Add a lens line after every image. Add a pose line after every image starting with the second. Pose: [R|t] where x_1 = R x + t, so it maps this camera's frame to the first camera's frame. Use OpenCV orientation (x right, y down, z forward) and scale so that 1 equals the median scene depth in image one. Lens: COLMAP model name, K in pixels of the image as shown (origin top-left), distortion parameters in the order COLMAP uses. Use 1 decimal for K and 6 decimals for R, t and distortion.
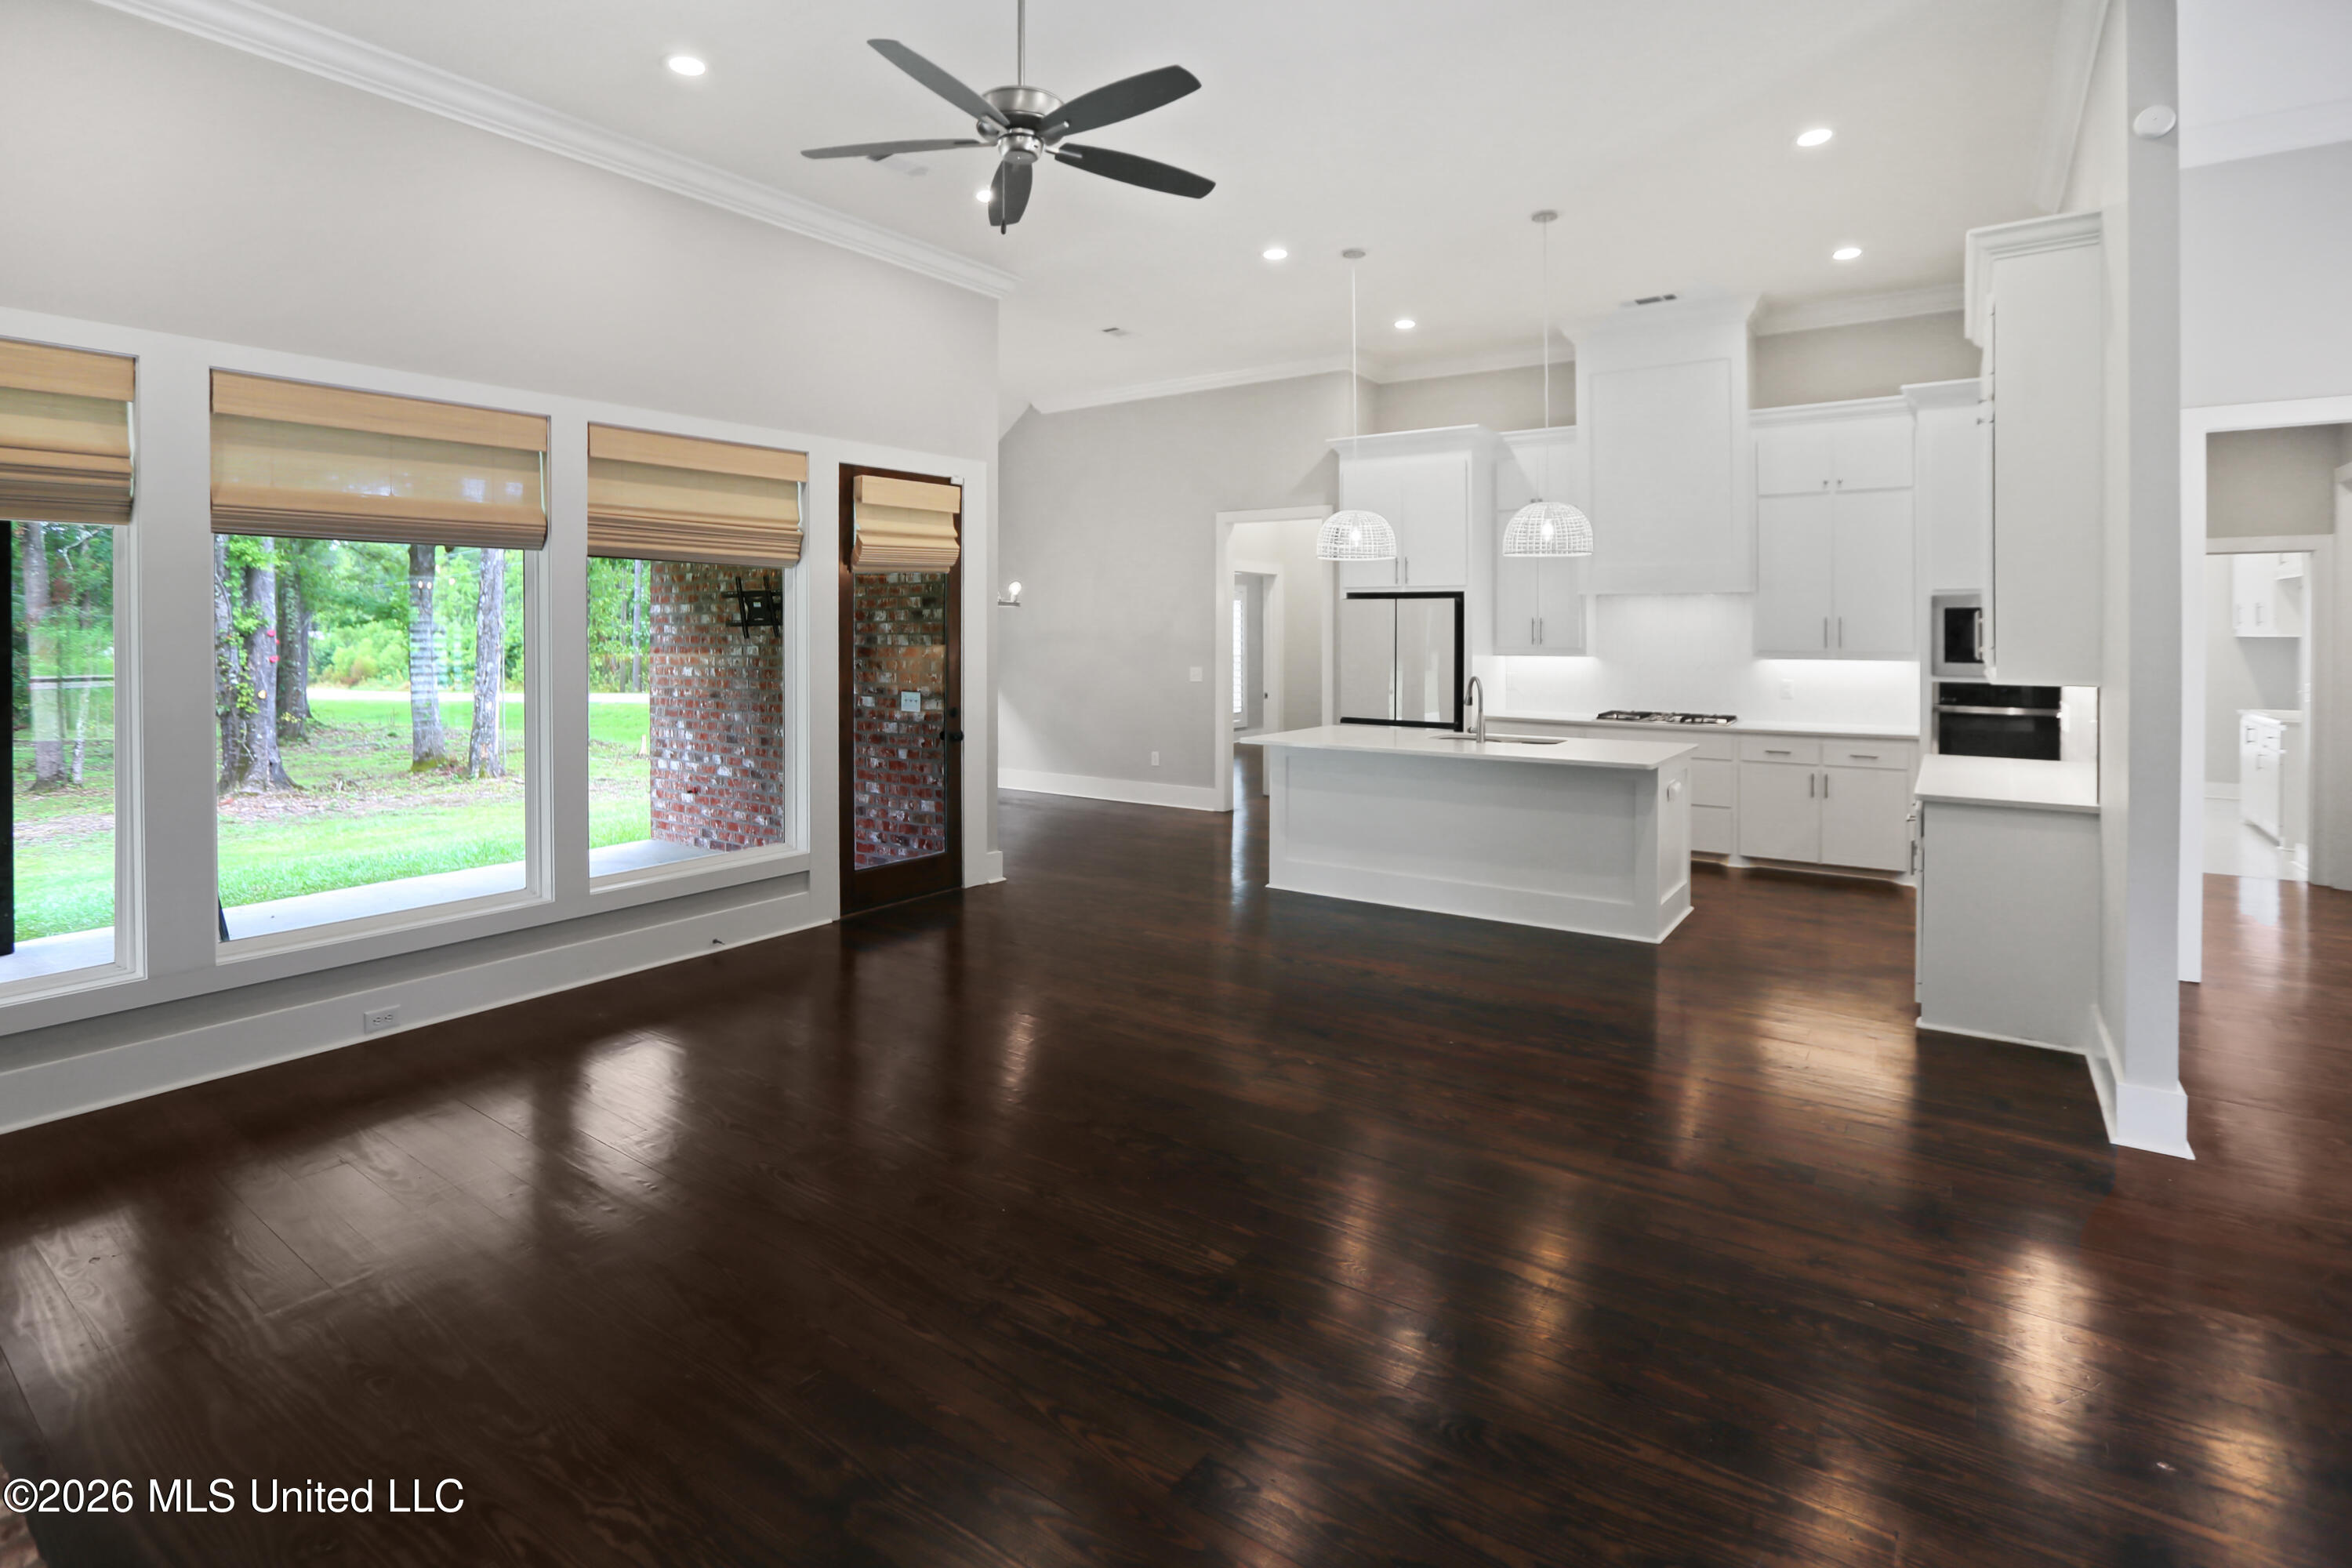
lens RADIAL K [[1142.2, 0, 1195.9], [0, 1142.2, 653.1], [0, 0, 1]] dist [-0.032237, 0.005600]
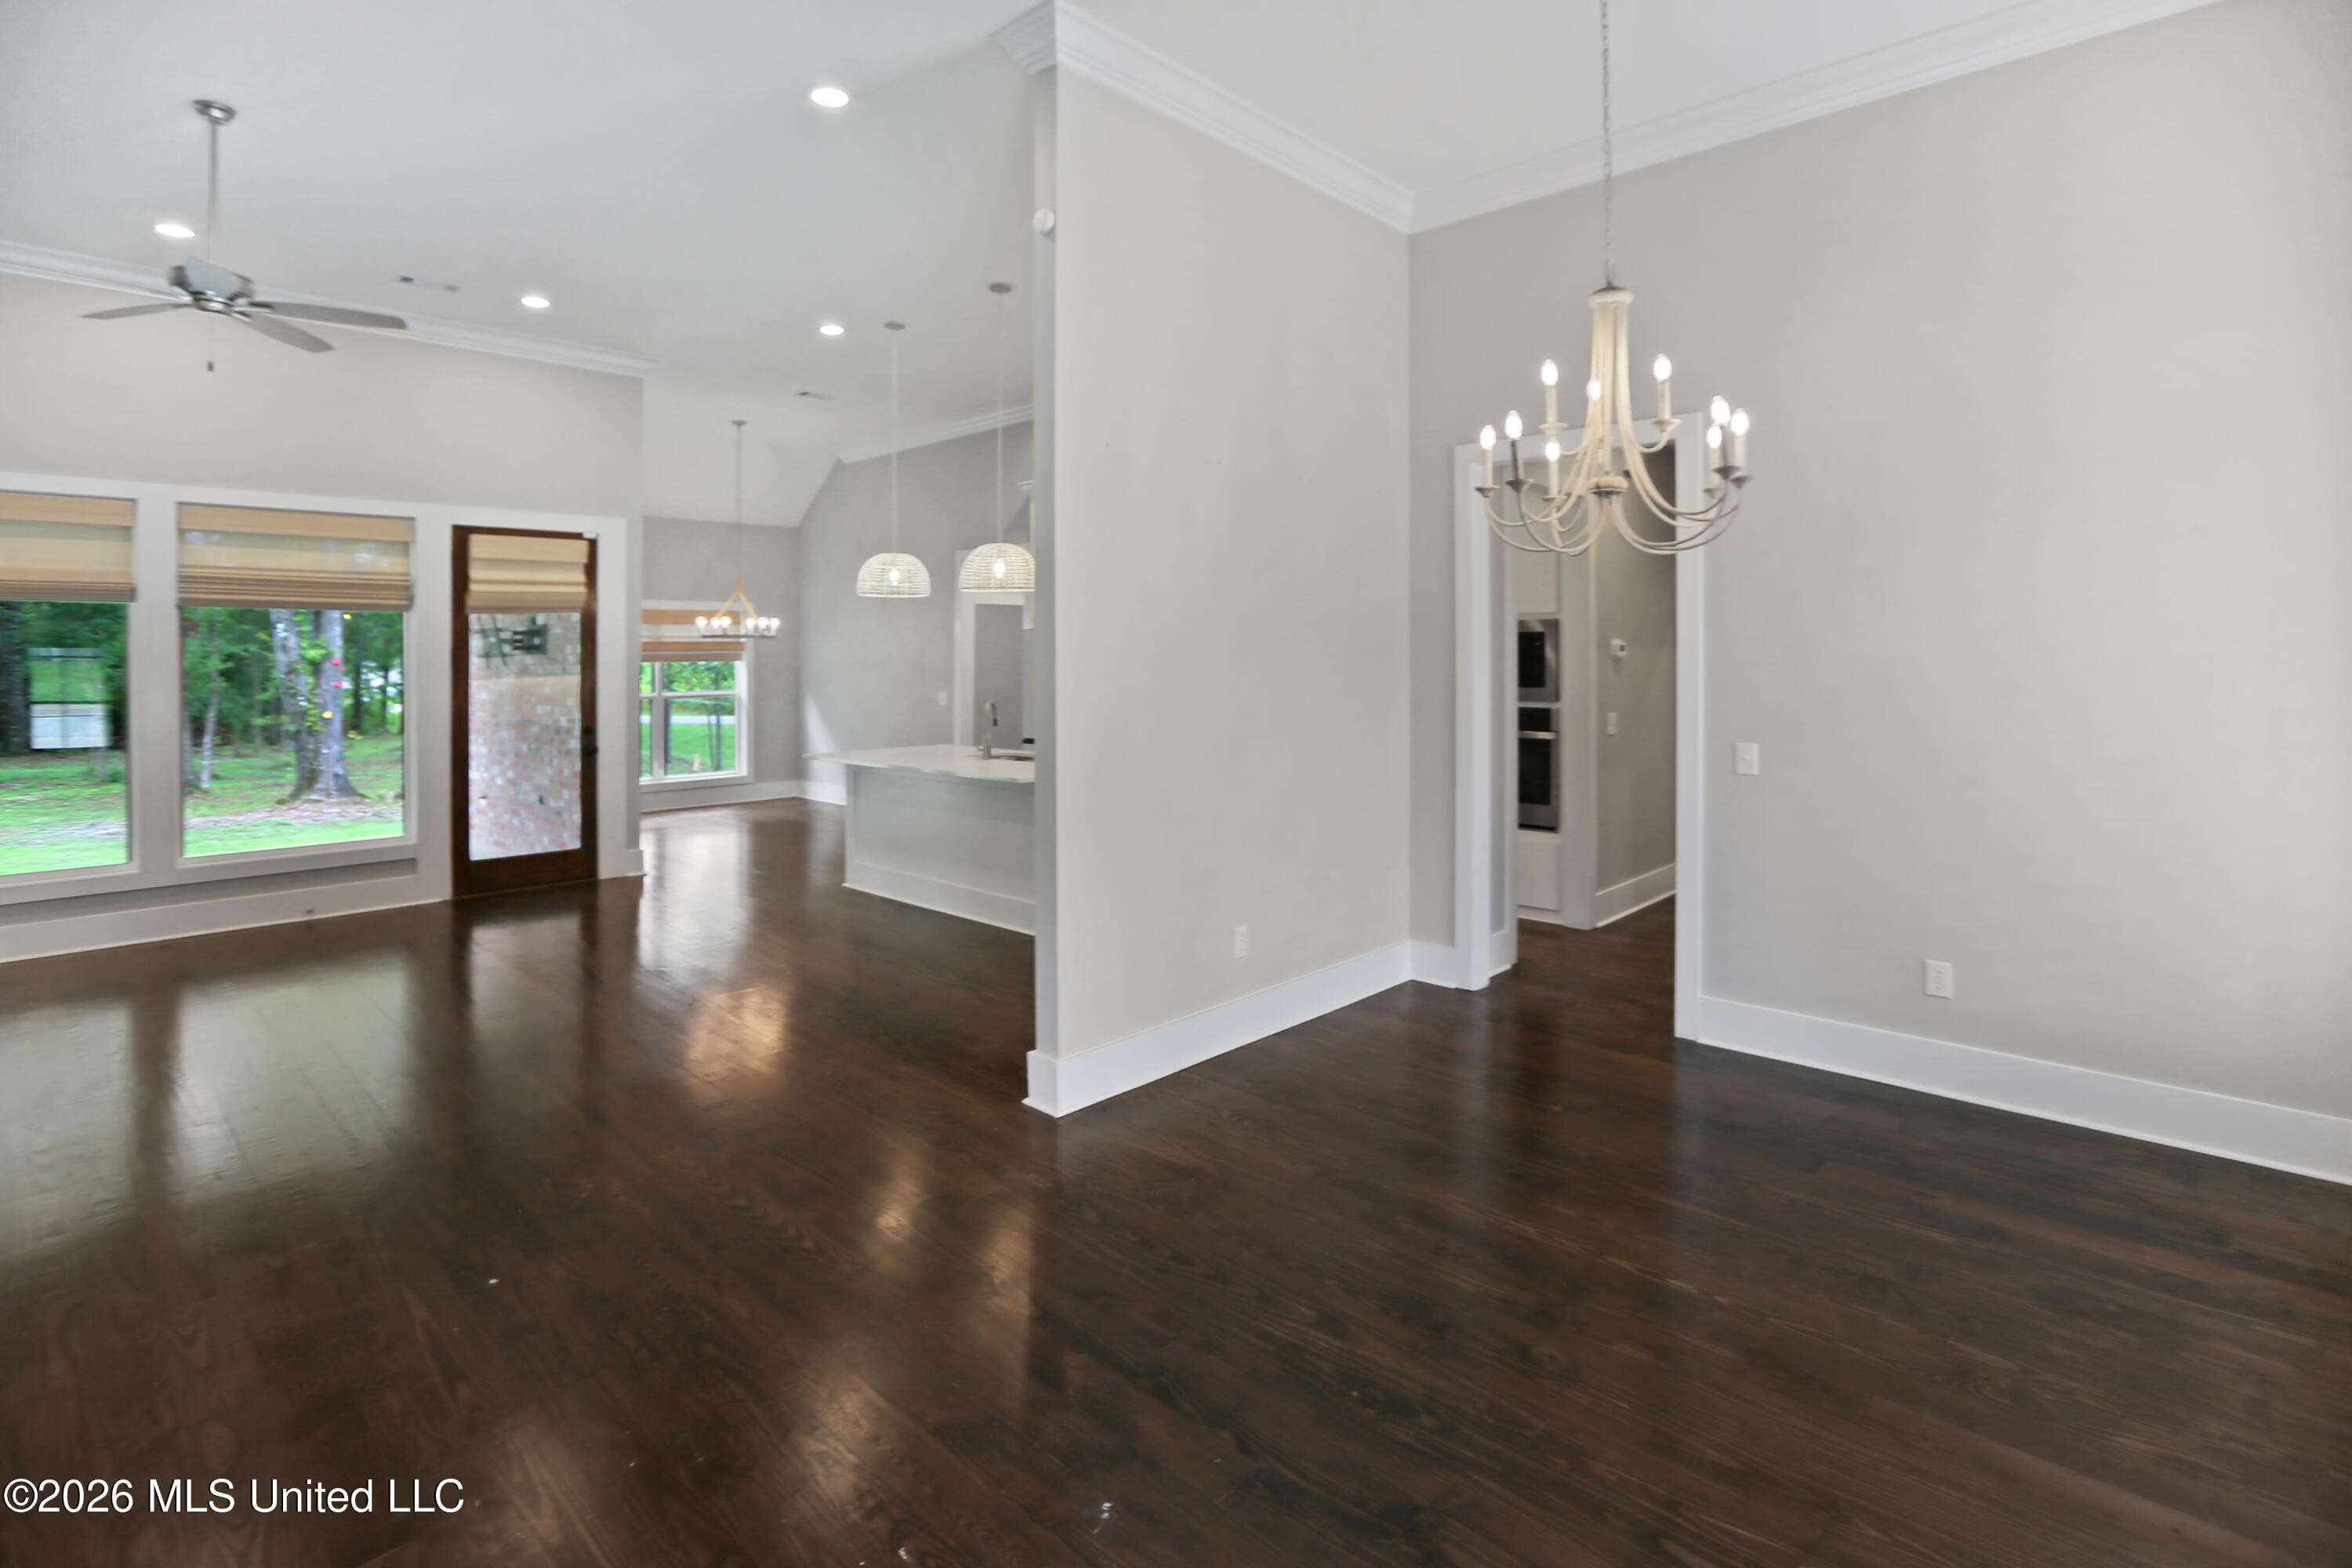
lens RADIAL K [[1142.2, 0, 1219.3], [0, 1142.2, 655.9], [0, 0, 1]] dist [-0.032237, 0.005600]
pose [[0.991765, -0.004302, -0.127999, 0.469509], [0.002002, 0.999834, -0.018096, -0.002009], [0.128056, 0.017691, 0.991609, -0.065281]]
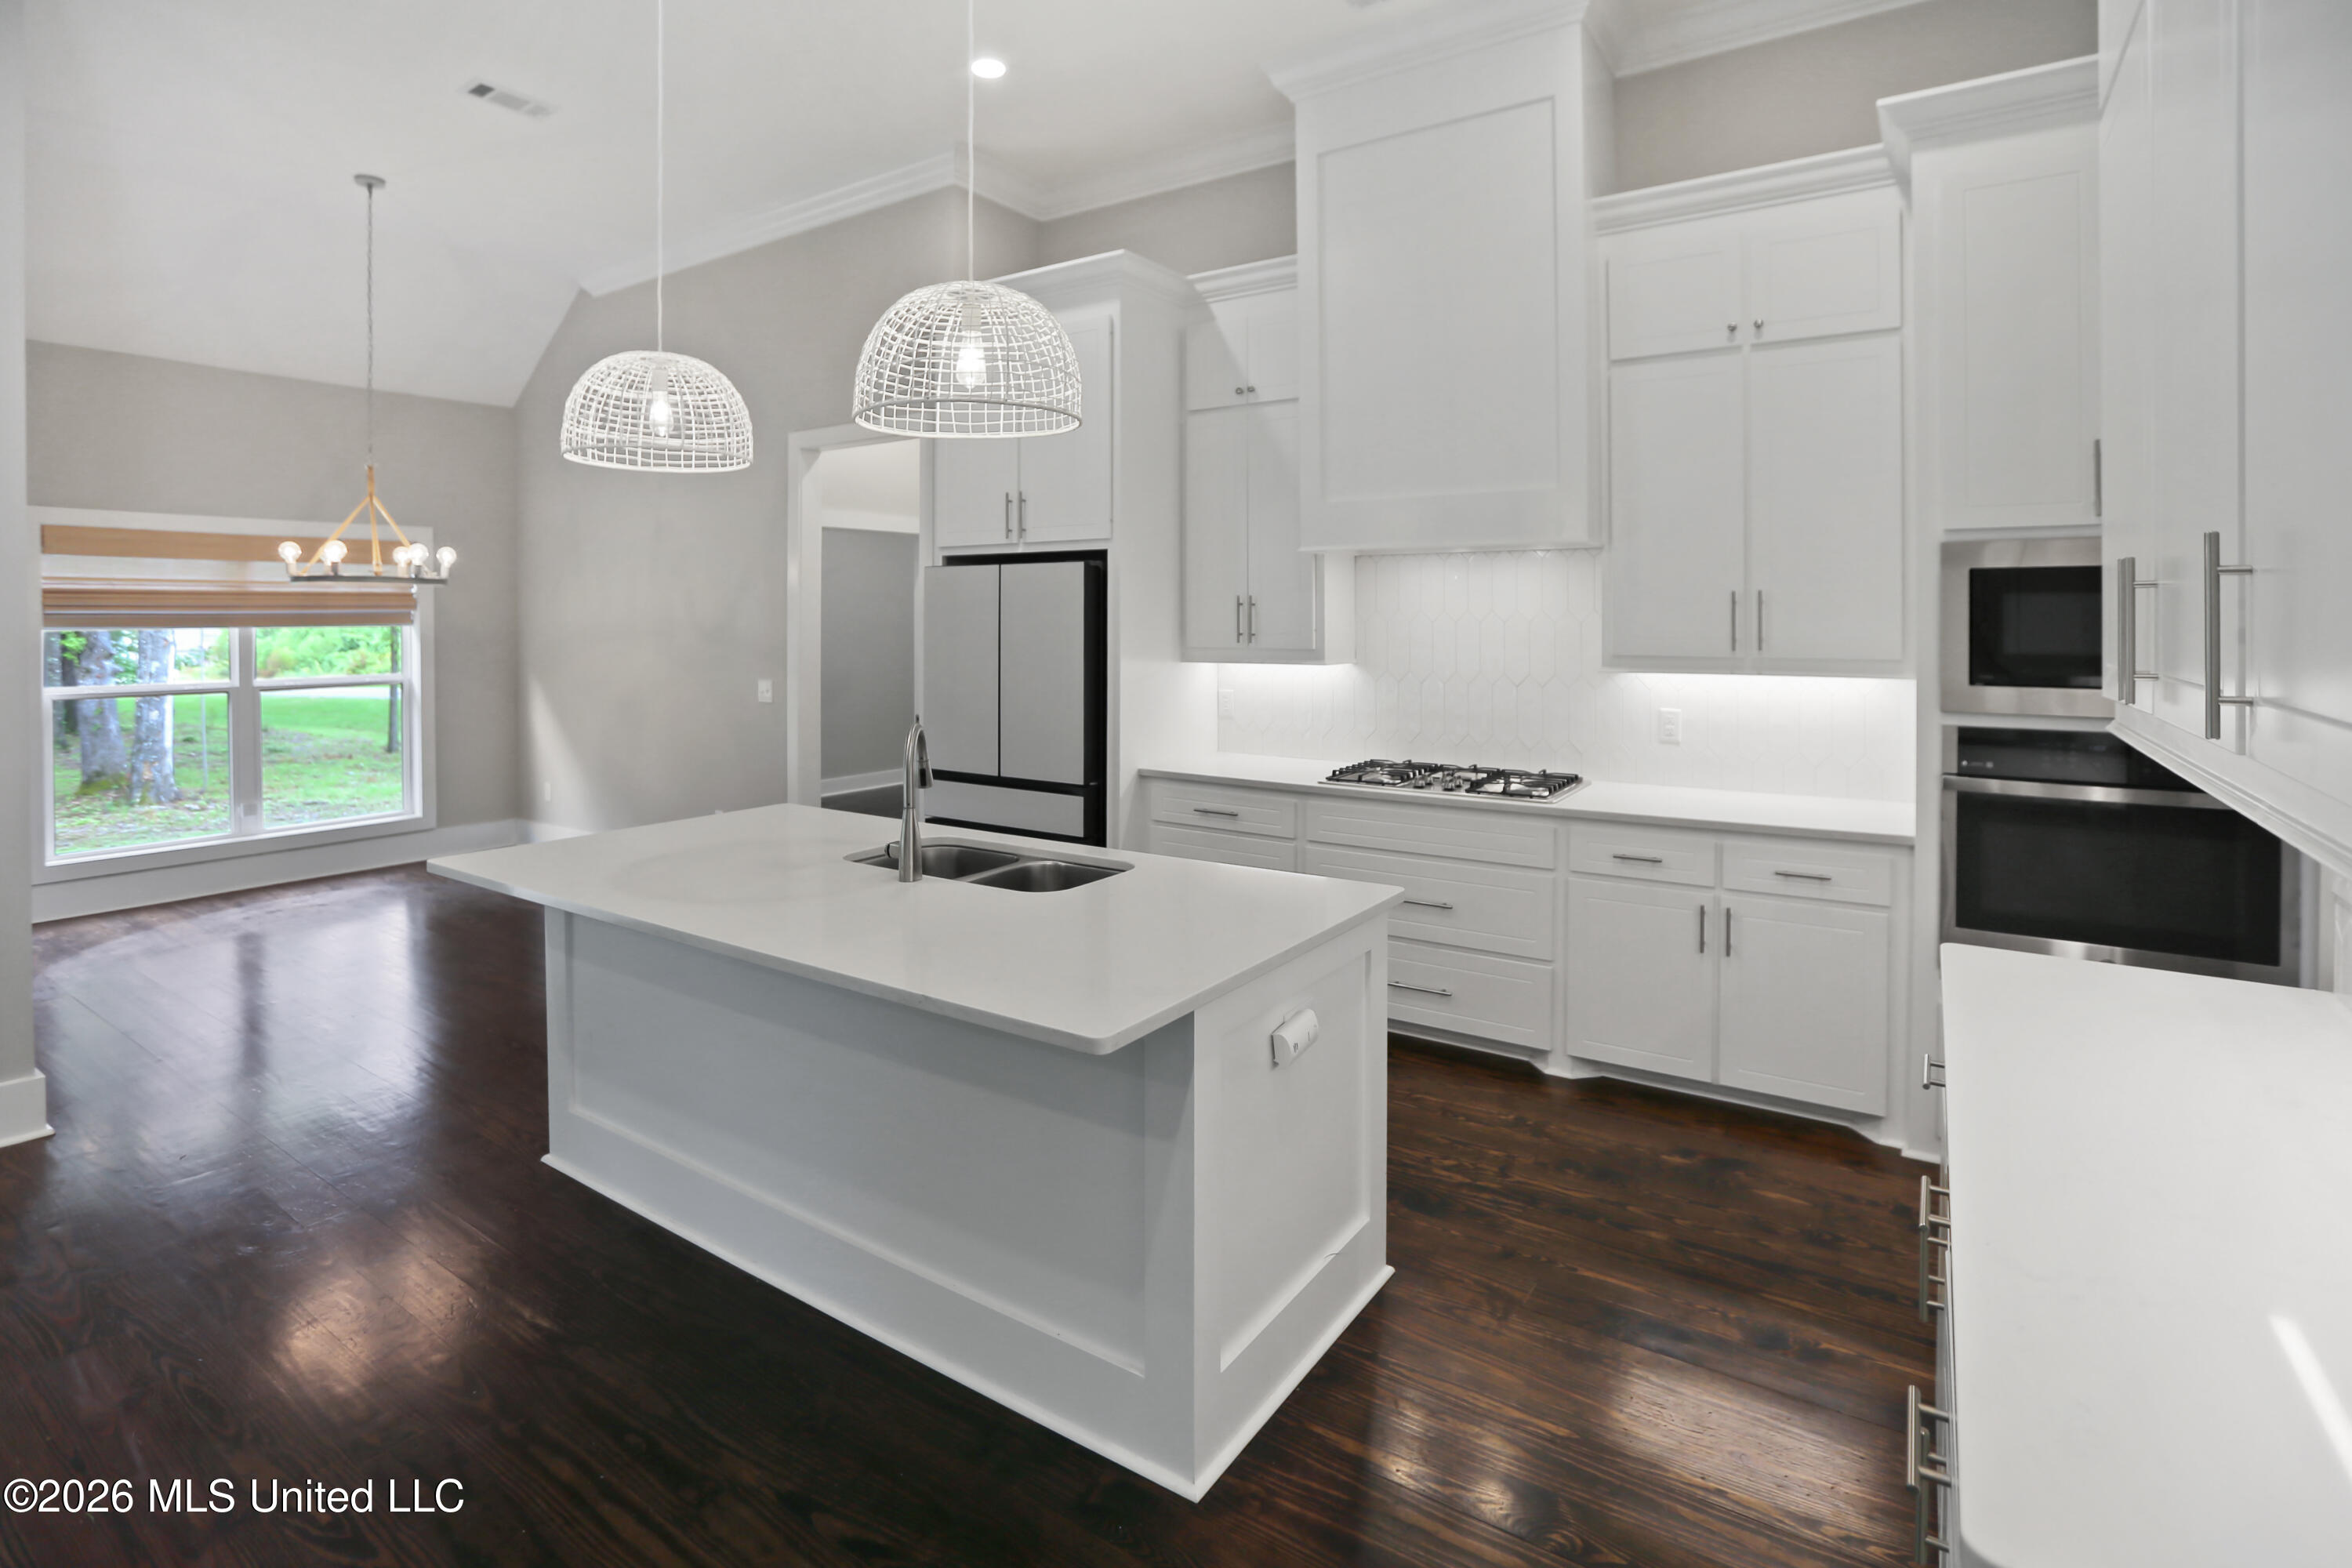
lens RADIAL K [[1142.2, 0, 1220.6], [0, 1142.2, 643.2], [0, 0, 1]] dist [-0.032237, 0.005600]
pose [[0.999560, -0.003841, 0.029412, 0.267689], [0.003757, 0.999989, 0.002902, -0.009314], [-0.029423, -0.002790, 0.999563, 0.426497]]
